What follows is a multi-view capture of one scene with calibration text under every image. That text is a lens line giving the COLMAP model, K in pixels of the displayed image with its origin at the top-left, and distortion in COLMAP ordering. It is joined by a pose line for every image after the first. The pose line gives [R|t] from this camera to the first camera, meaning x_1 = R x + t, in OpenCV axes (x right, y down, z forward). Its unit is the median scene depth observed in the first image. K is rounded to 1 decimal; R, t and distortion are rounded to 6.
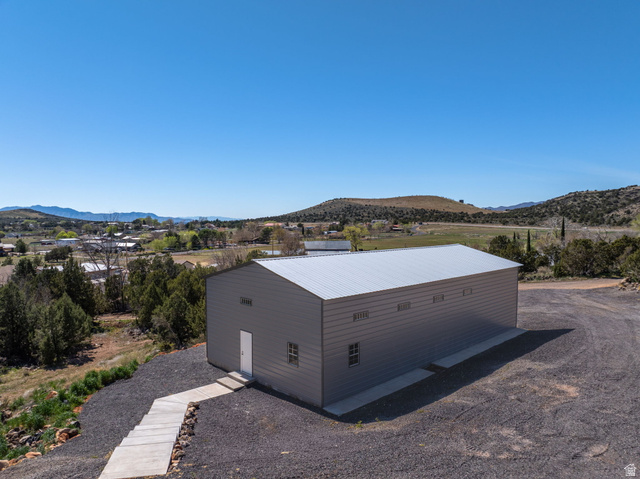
lens RADIAL K [[449.9, 0, 320.9], [0, 449.9, 240.3], [0, 0, 1]] dist [-0.043123, 0.007692]
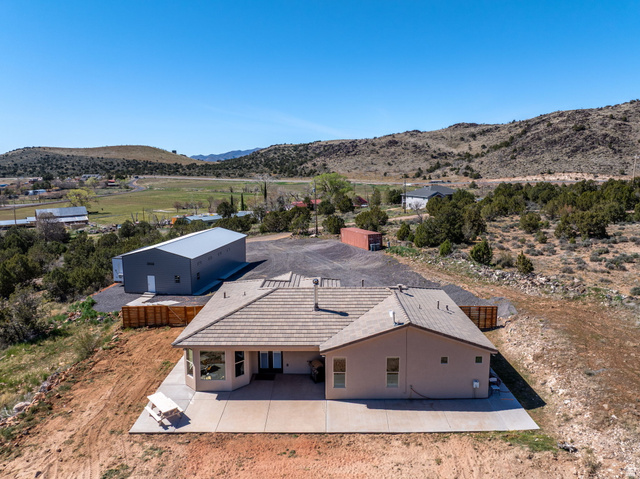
lens RADIAL K [[458.4, 0, 324.8], [0, 458.4, 221.3], [0, 0, 1]] dist [-0.042466, 0.003456]
pose [[0.811892, -0.073936, 0.579107, -0.025615], [0.032642, 0.996145, 0.081417, -0.008526], [-0.582894, -0.047198, 0.811176, -0.050263]]
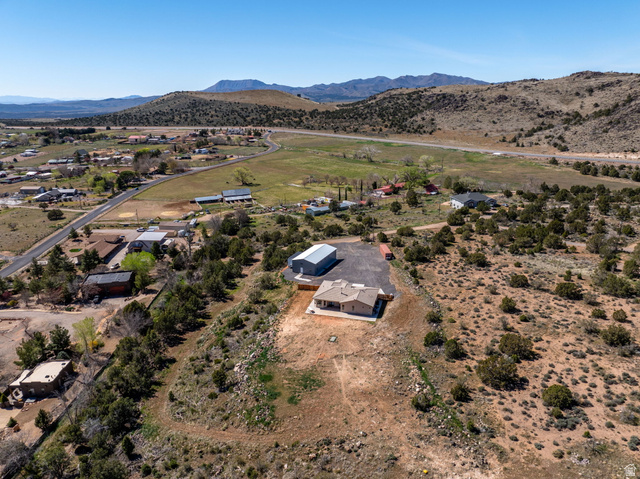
lens RADIAL K [[449.9, 0, 320.9], [0, 449.9, 240.3], [0, 0, 1]] dist [-0.043123, 0.007692]
pose [[0.936869, -0.112642, 0.331040, -0.069253], [0.021438, 0.963417, 0.267148, -0.066947], [-0.349022, -0.243186, 0.905011, -0.173952]]
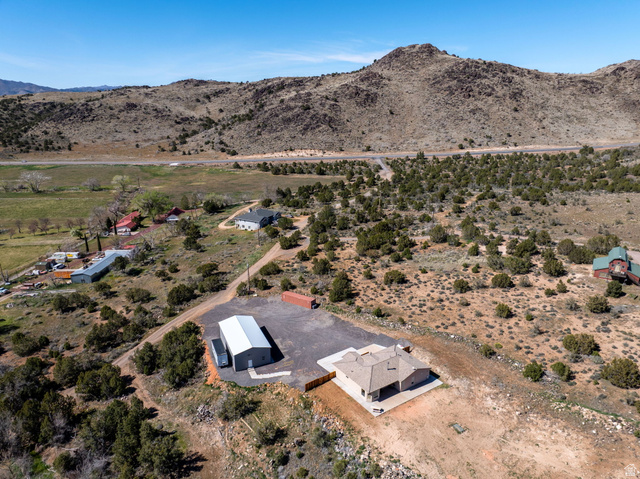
lens RADIAL K [[449.9, 0, 320.9], [0, 449.9, 240.3], [0, 0, 1]] dist [-0.043123, 0.007692]
pose [[0.341364, -0.281812, 0.896690, -0.125774], [0.043718, 0.957723, 0.284351, -0.077623], [-0.938914, -0.057865, 0.339253, -0.043531]]
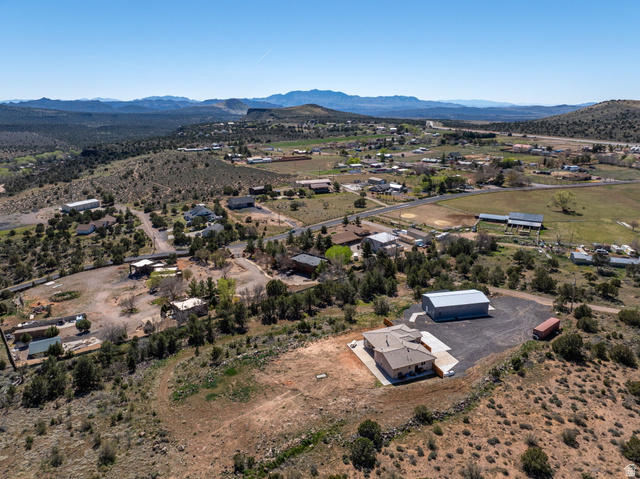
lens RADIAL K [[449.9, 0, 320.9], [0, 449.9, 240.3], [0, 0, 1]] dist [-0.043123, 0.007692]
pose [[0.849842, 0.155121, -0.503692, 0.050528], [-0.024185, 0.966176, 0.256746, -0.071920], [0.526482, -0.206012, 0.824849, -0.152708]]
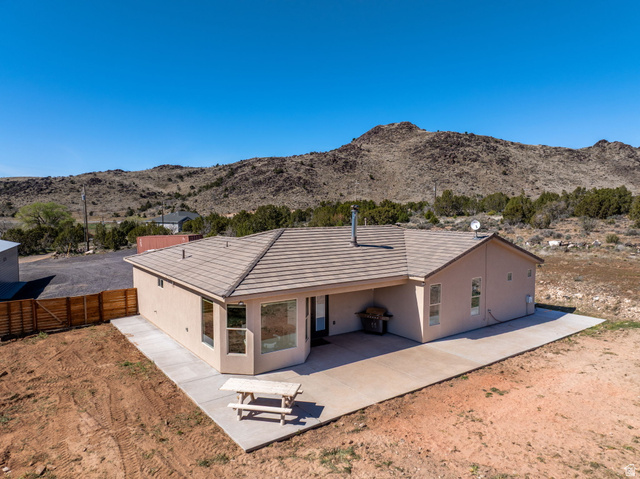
lens RADIAL K [[449.9, 0, 320.9], [0, 449.9, 240.3], [0, 0, 1]] dist [-0.043123, 0.007692]
pose [[0.310153, -0.065567, 0.948423, -0.032816], [0.046592, 0.997468, 0.053721, 0.000287], [-0.949544, 0.027527, 0.312422, -0.025105]]
